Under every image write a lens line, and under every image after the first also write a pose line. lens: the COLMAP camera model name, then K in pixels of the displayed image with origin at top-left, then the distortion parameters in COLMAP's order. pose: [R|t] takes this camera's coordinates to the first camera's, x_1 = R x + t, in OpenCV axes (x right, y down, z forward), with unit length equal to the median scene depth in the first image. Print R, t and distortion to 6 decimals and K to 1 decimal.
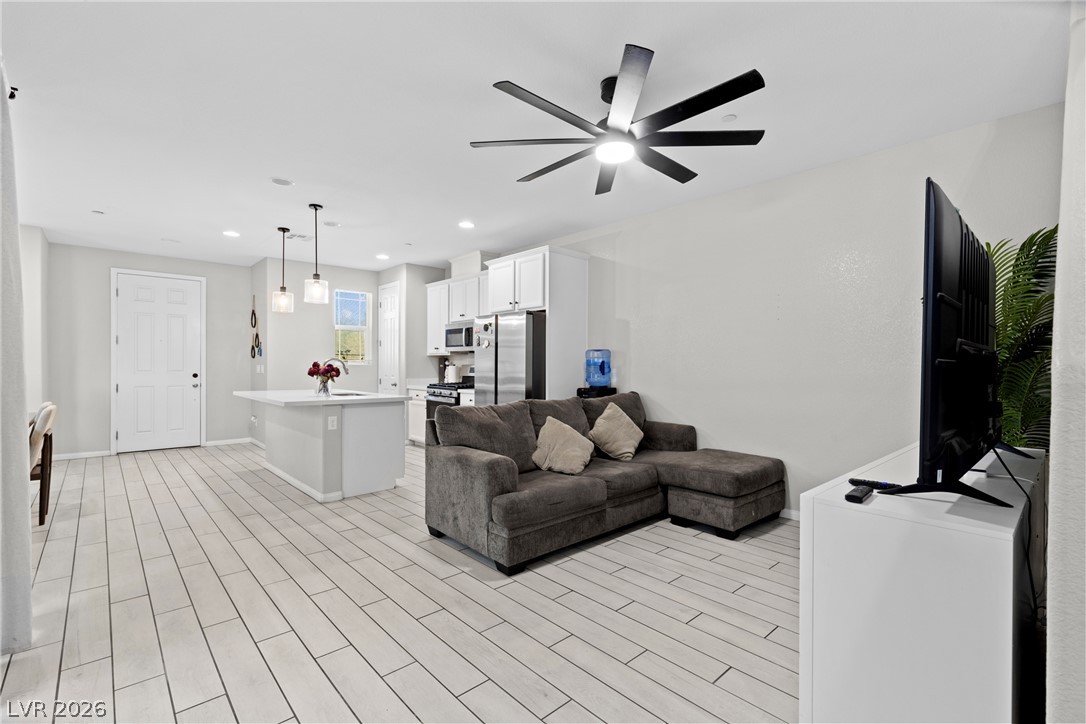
lens RADIAL K [[485.9, 0, 551.1], [0, 485.9, 367.1], [0, 0, 1]] dist [0.003585, 0.000352]
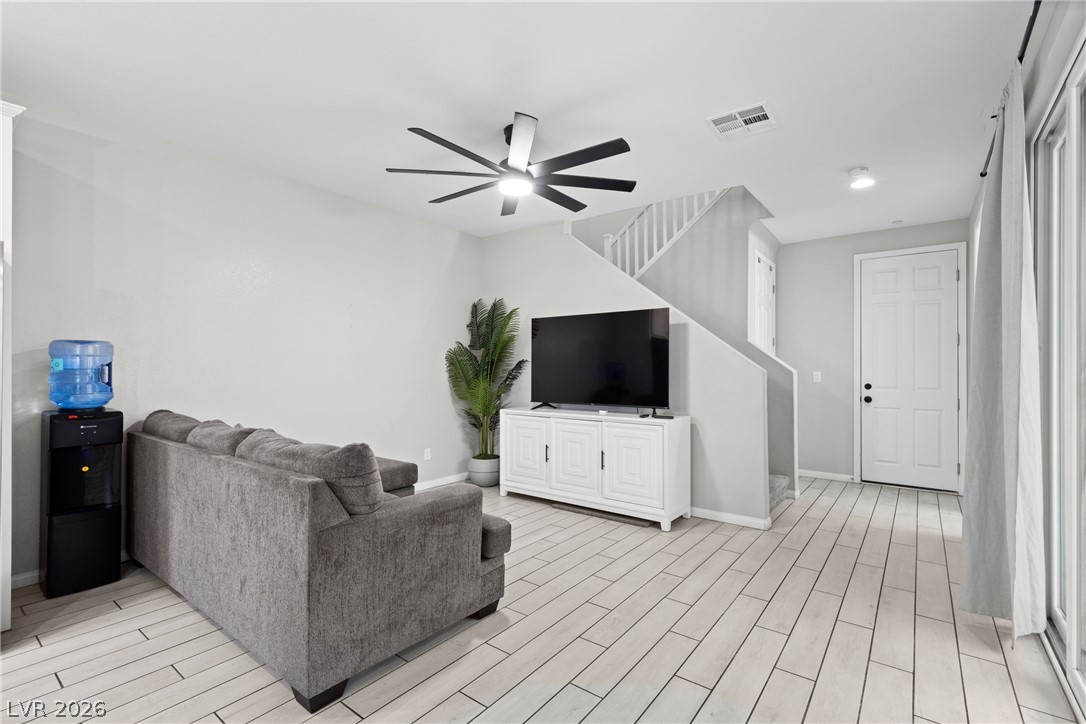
lens RADIAL K [[482.8, 0, 550.4], [0, 482.8, 364.8], [0, 0, 1]] dist [-0.003179, -0.000264]
pose [[-0.167606, 0.002808, 0.985850, -0.505738], [0.000341, 0.999996, -0.002790, -0.005470], [-0.985854, -0.000131, -0.167606, 0.551203]]
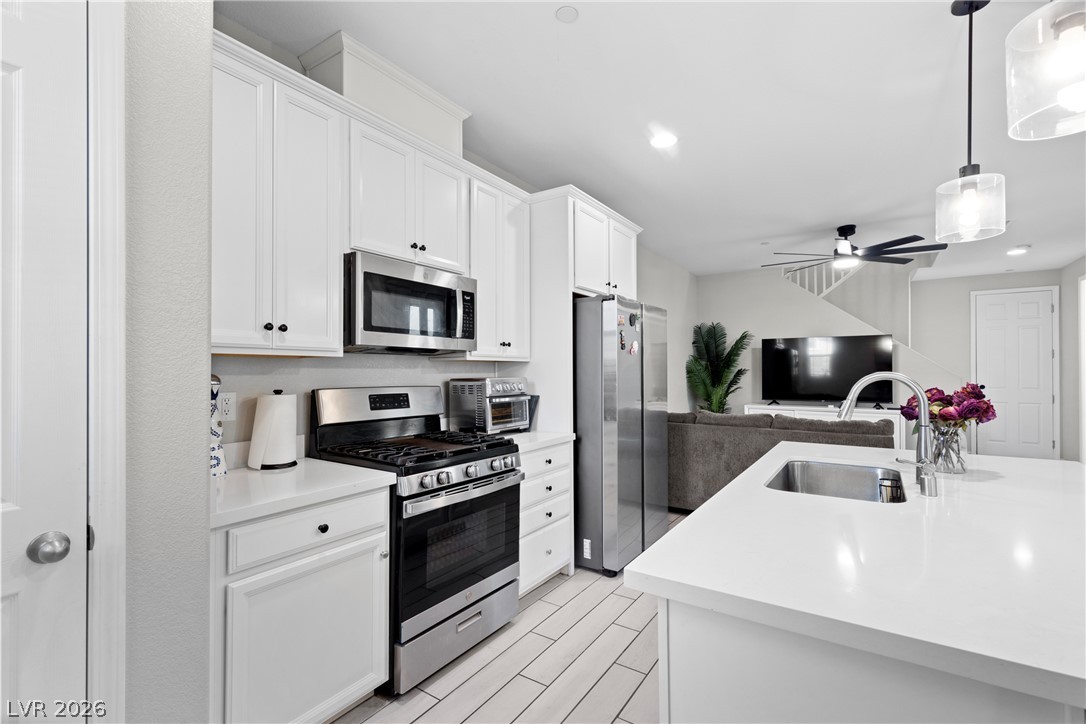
lens RADIAL K [[485.9, 0, 551.1], [0, 485.9, 367.1], [0, 0, 1]] dist [0.003585, 0.000352]
pose [[-0.235099, 0.002085, 0.971969, -0.695971], [0.004028, 0.999991, -0.001171, -0.023482], [-0.971963, 0.003640, -0.235105, 1.253994]]
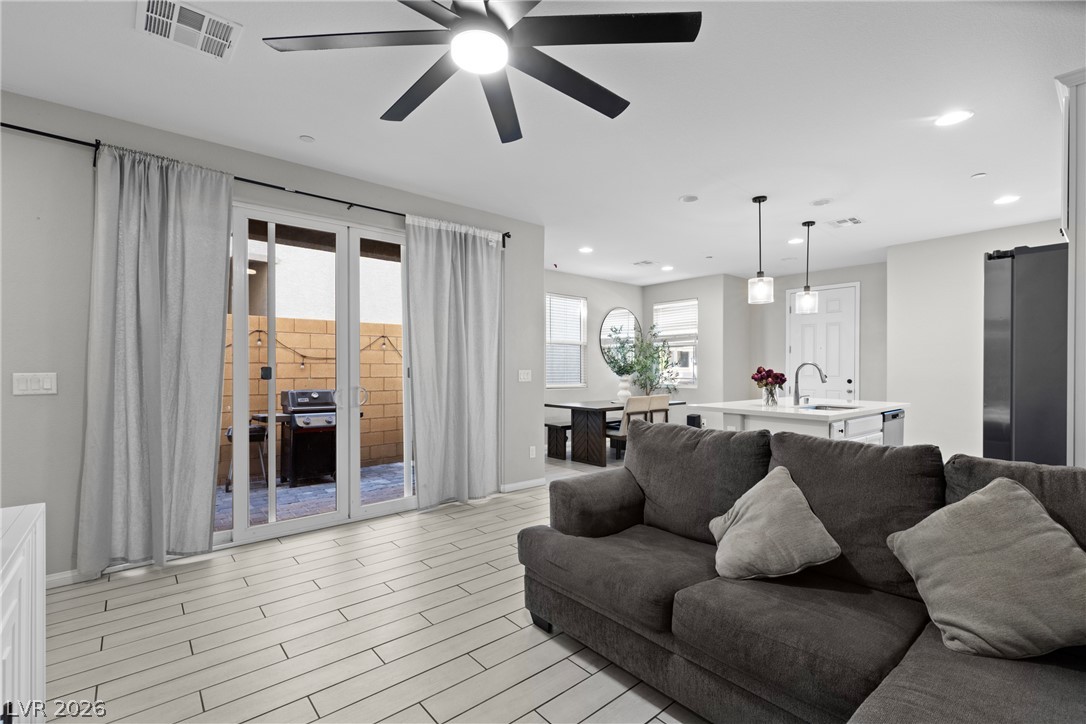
lens RADIAL K [[485.9, 0, 551.1], [0, 485.9, 367.1], [0, 0, 1]] dist [0.003585, 0.000352]
pose [[-0.041143, -0.006054, -0.999135, 0.399672], [-0.007216, 0.999957, -0.005762, -0.002253], [0.999127, 0.006973, -0.041185, 0.566546]]
